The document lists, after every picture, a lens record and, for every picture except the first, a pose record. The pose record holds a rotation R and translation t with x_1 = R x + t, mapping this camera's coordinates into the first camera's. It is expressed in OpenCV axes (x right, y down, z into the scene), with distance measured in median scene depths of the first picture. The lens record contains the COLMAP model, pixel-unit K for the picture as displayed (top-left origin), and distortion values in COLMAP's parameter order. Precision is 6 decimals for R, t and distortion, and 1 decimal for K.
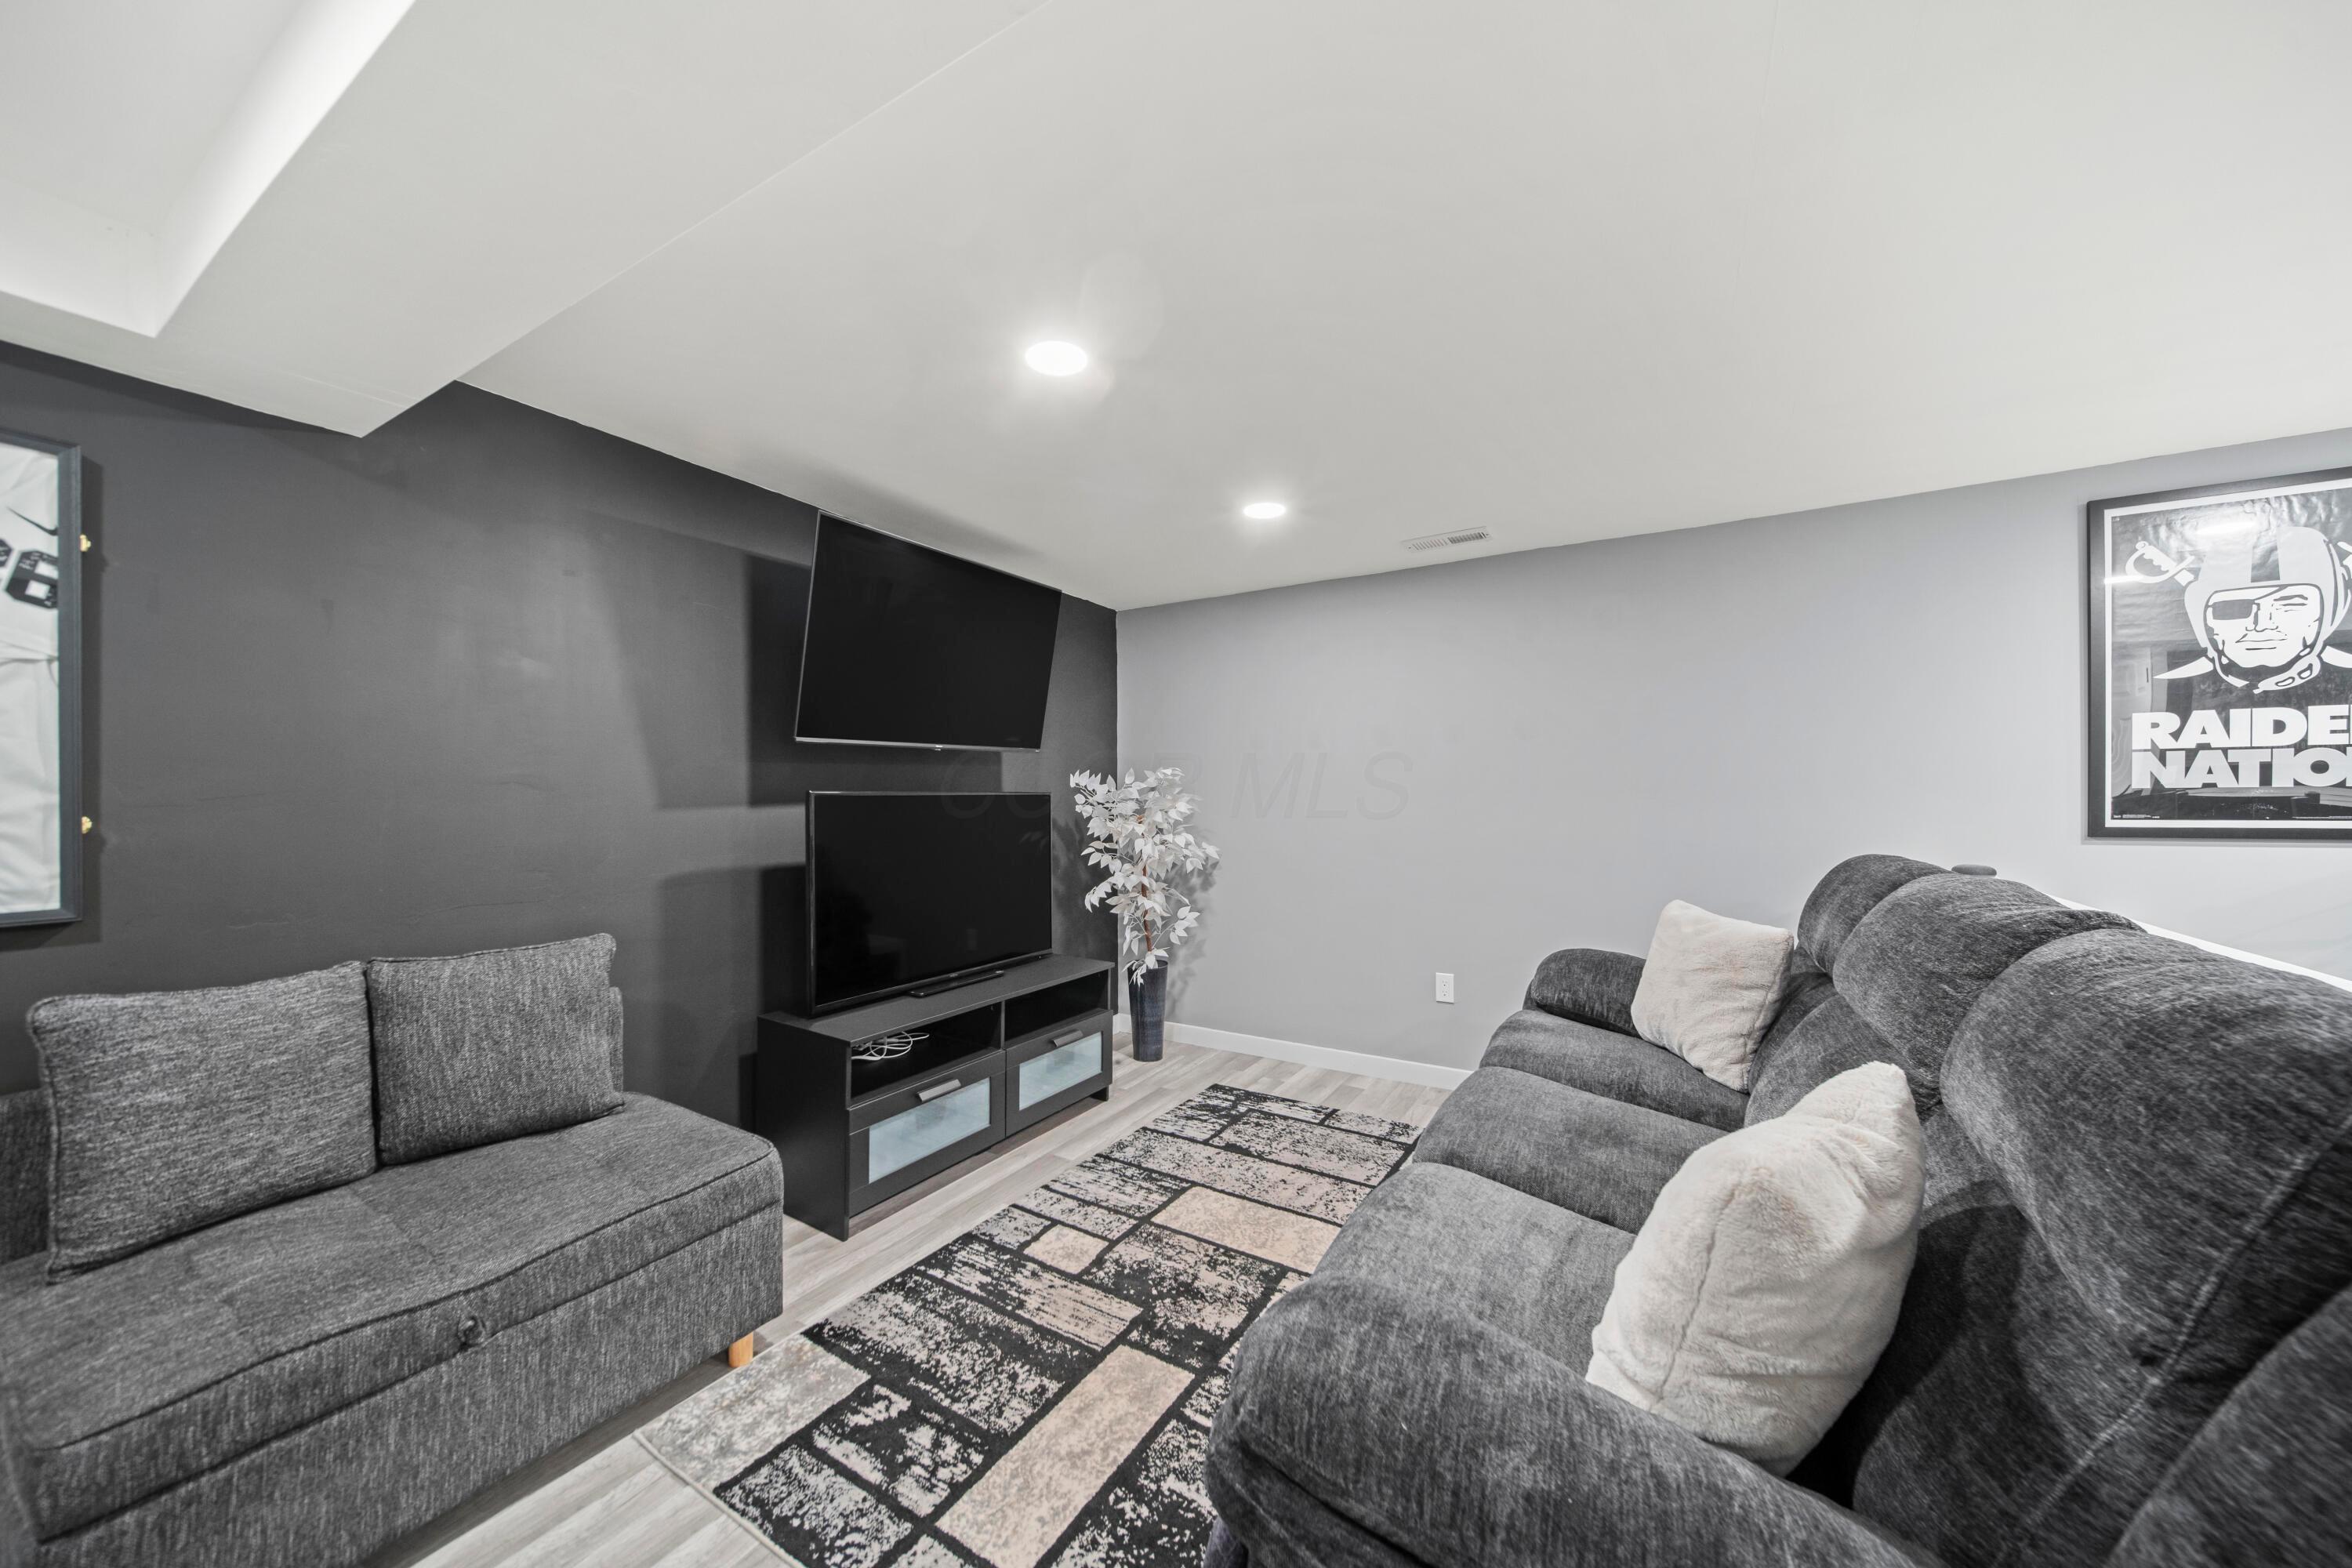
lens RADIAL K [[833.3, 0, 1169.4], [0, 833.3, 808.8], [0, 0, 1]] dist [-0.001303, -0.000136]
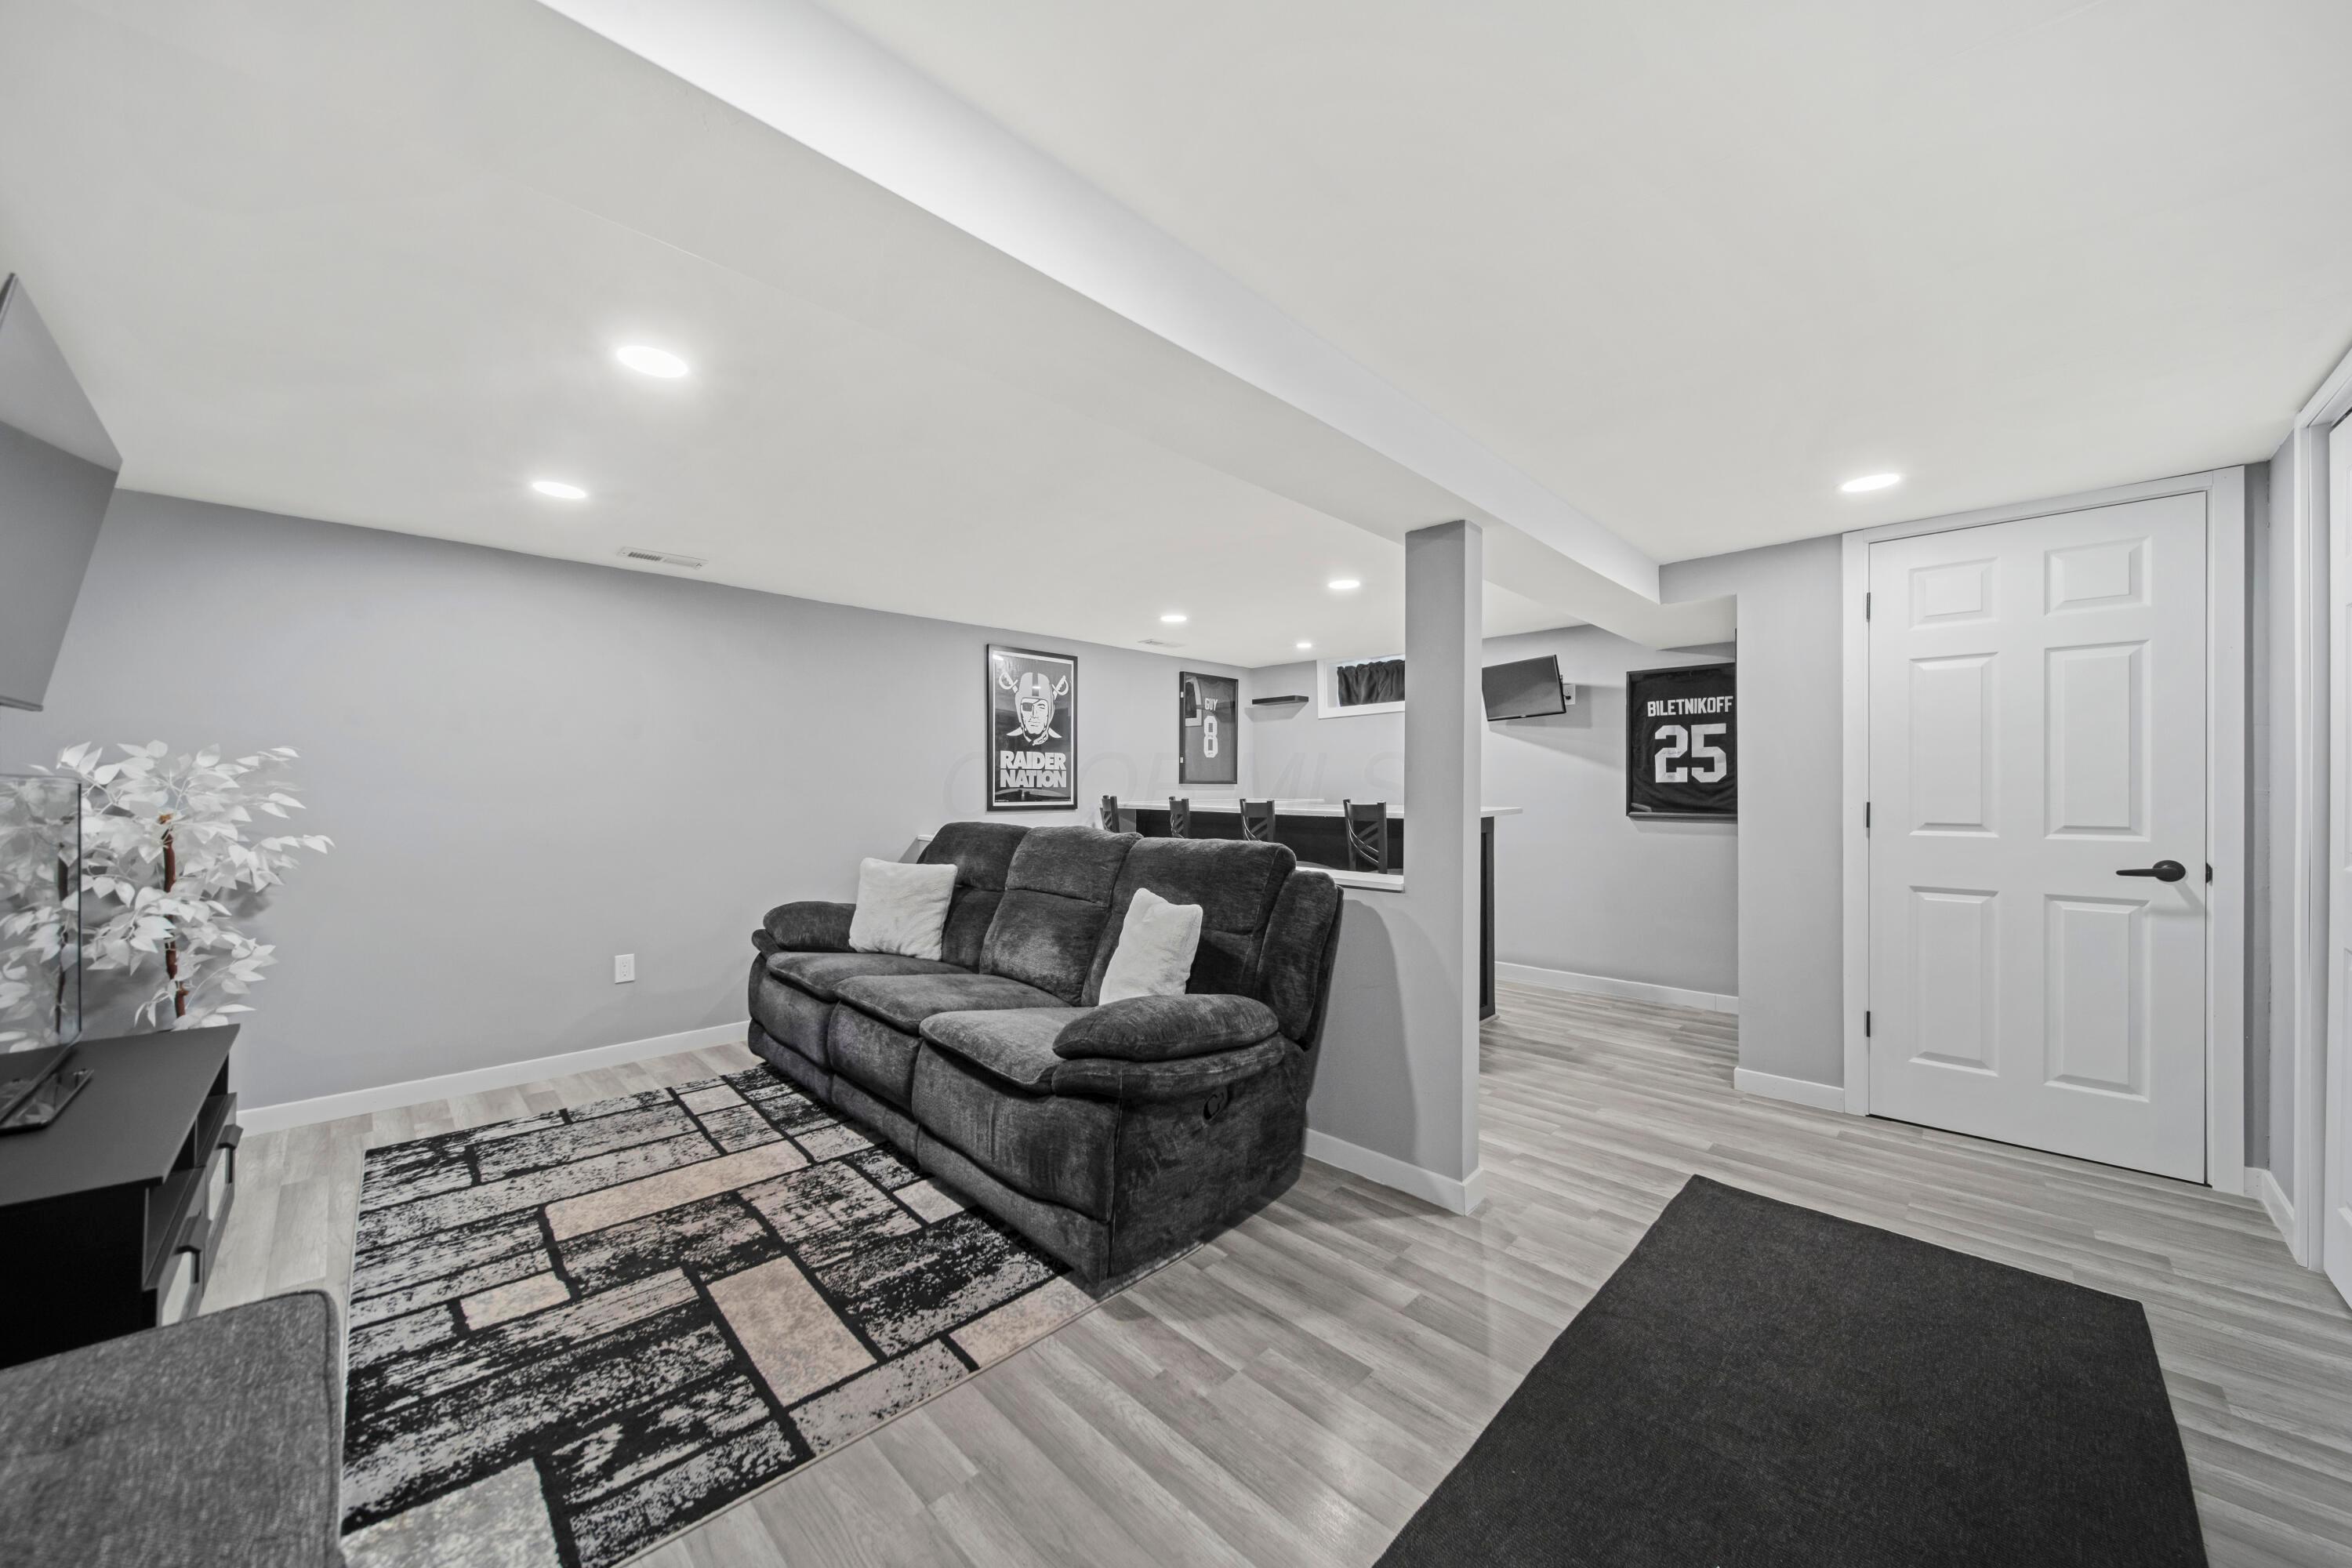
lens RADIAL K [[833.3, 0, 1166.4], [0, 833.3, 791.0], [0, 0, 1]] dist [-0.001303, -0.000136]
pose [[0.239253, 0.003278, 0.970952, -0.770307], [0.005860, 0.999971, -0.004820, -0.002404], [-0.970940, 0.006844, 0.239227, 0.109100]]
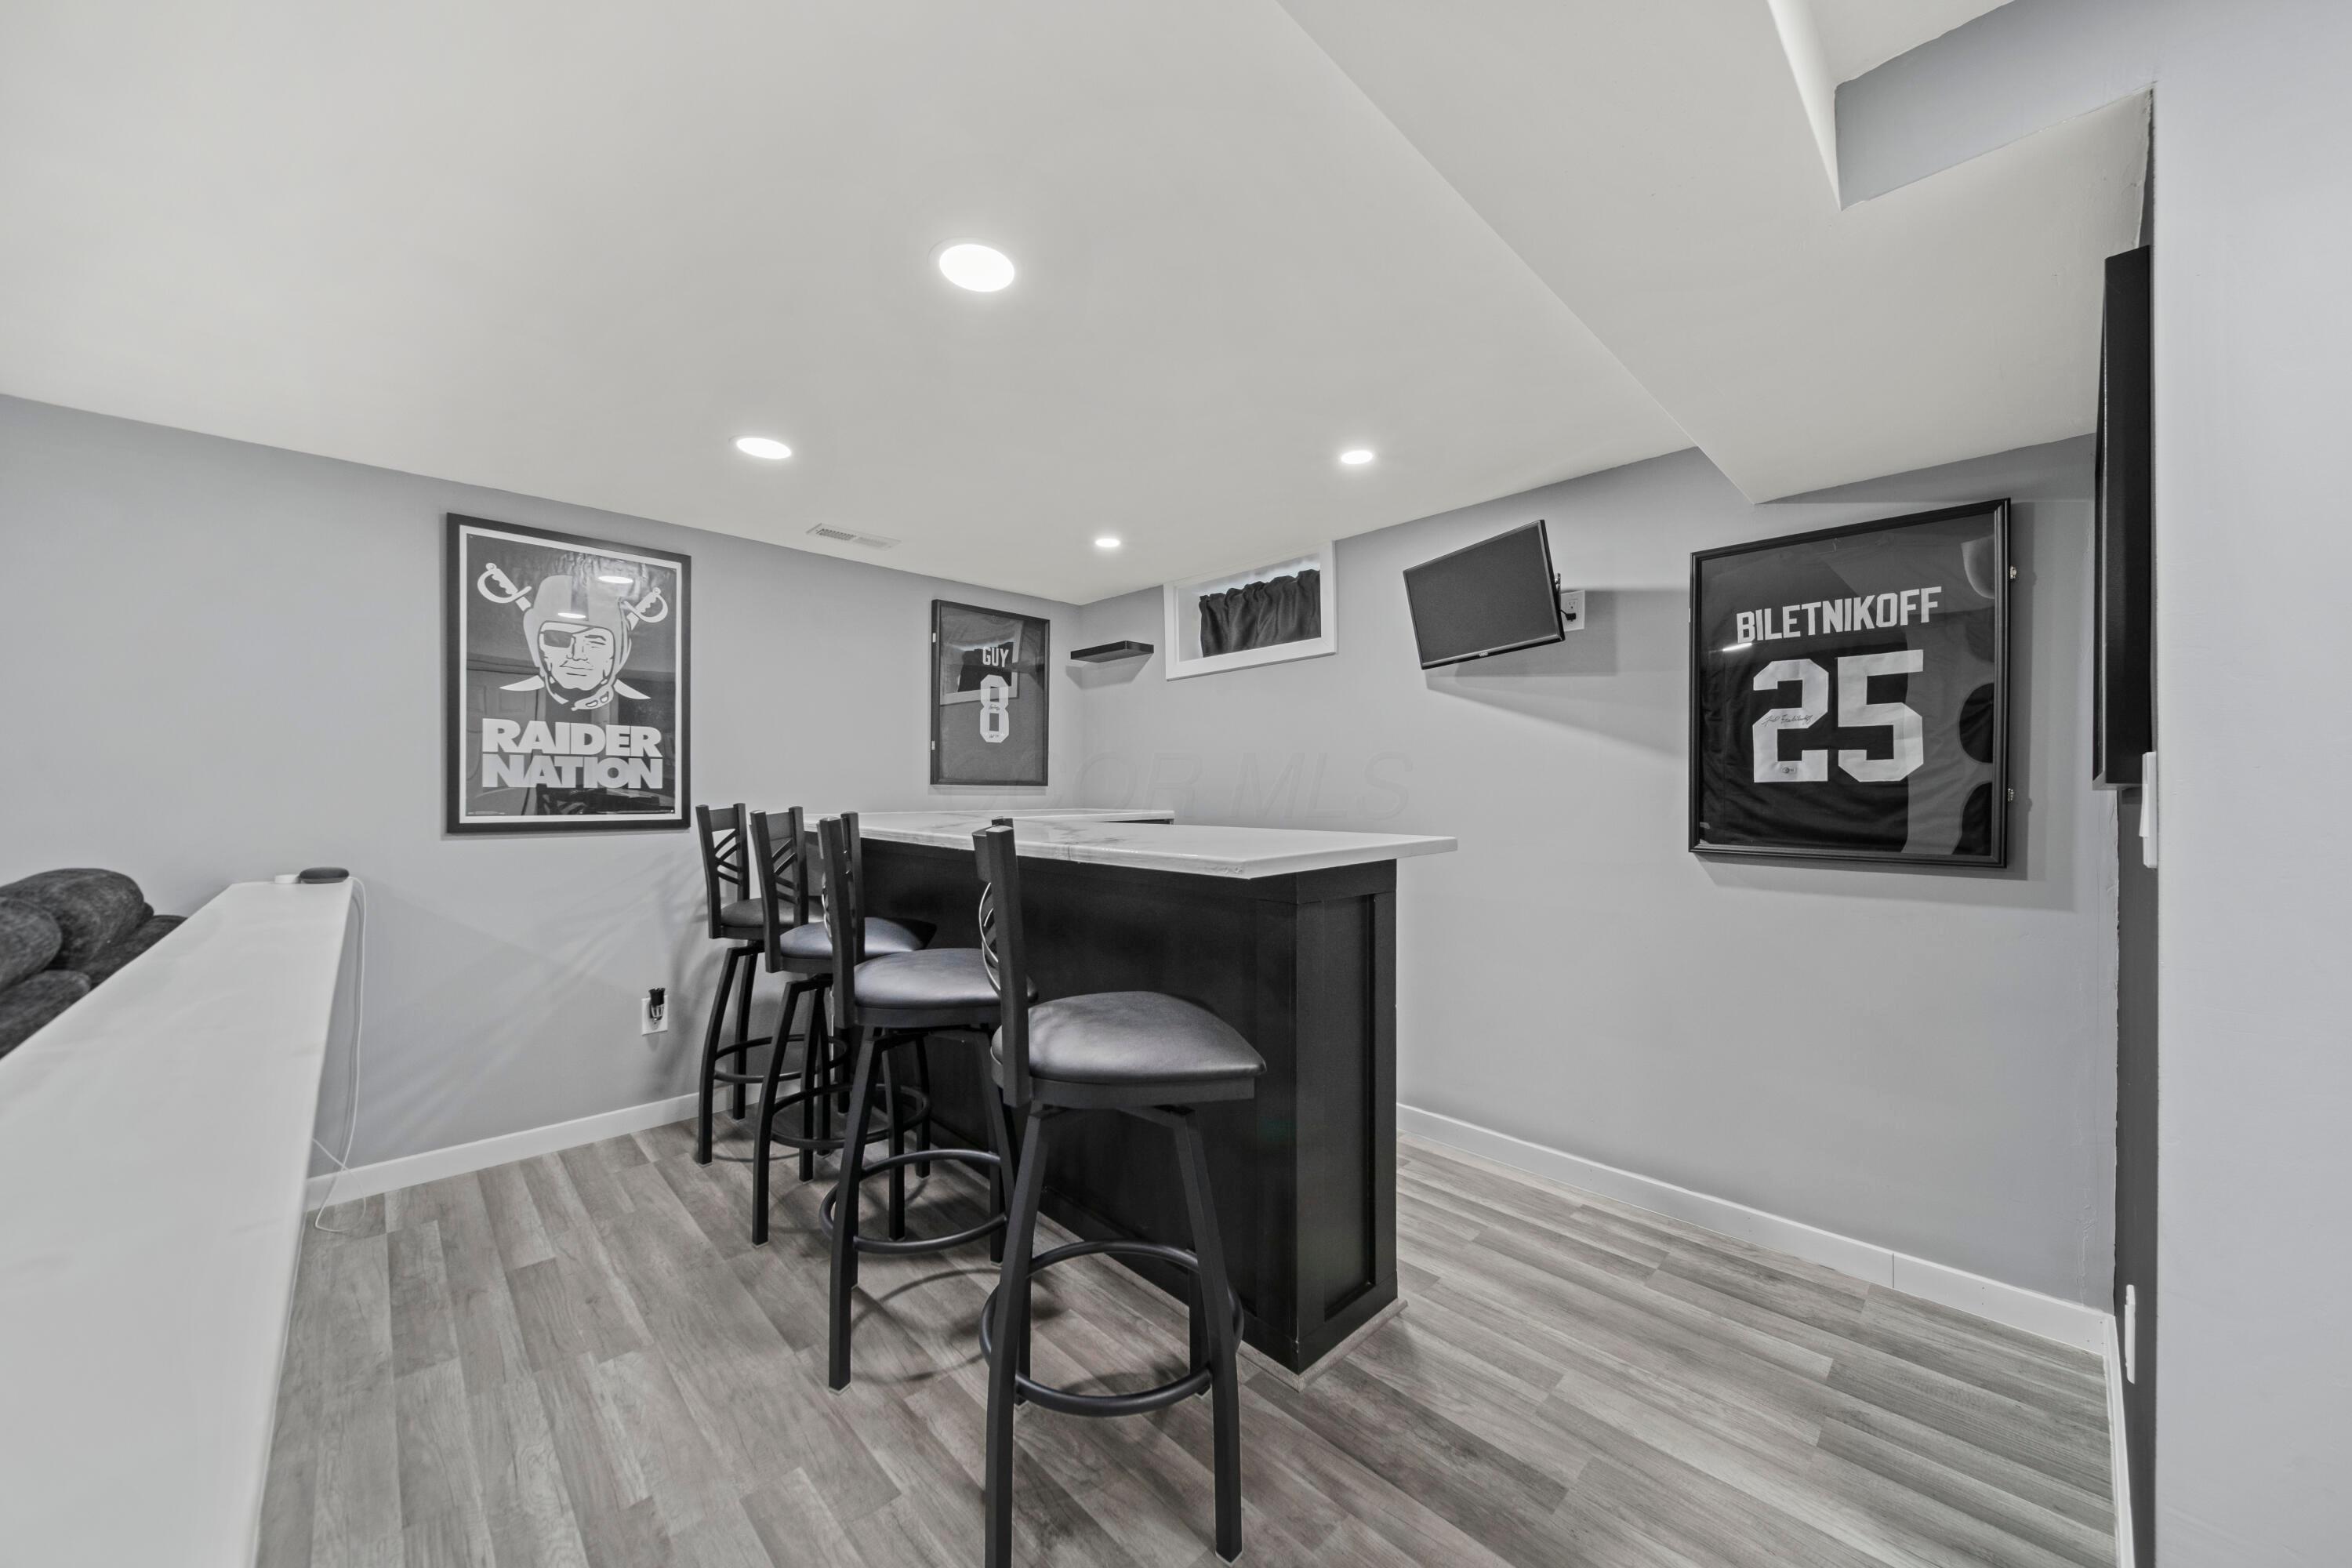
lens RADIAL K [[833.3, 0, 1165.4], [0, 833.3, 790.5], [0, 0, 1]] dist [-0.001303, -0.000136]
pose [[0.264843, 0.010771, 0.964231, 0.351915], [0.001438, 0.999932, -0.011565, -0.006235], [-0.964291, 0.004450, 0.264809, -0.155520]]
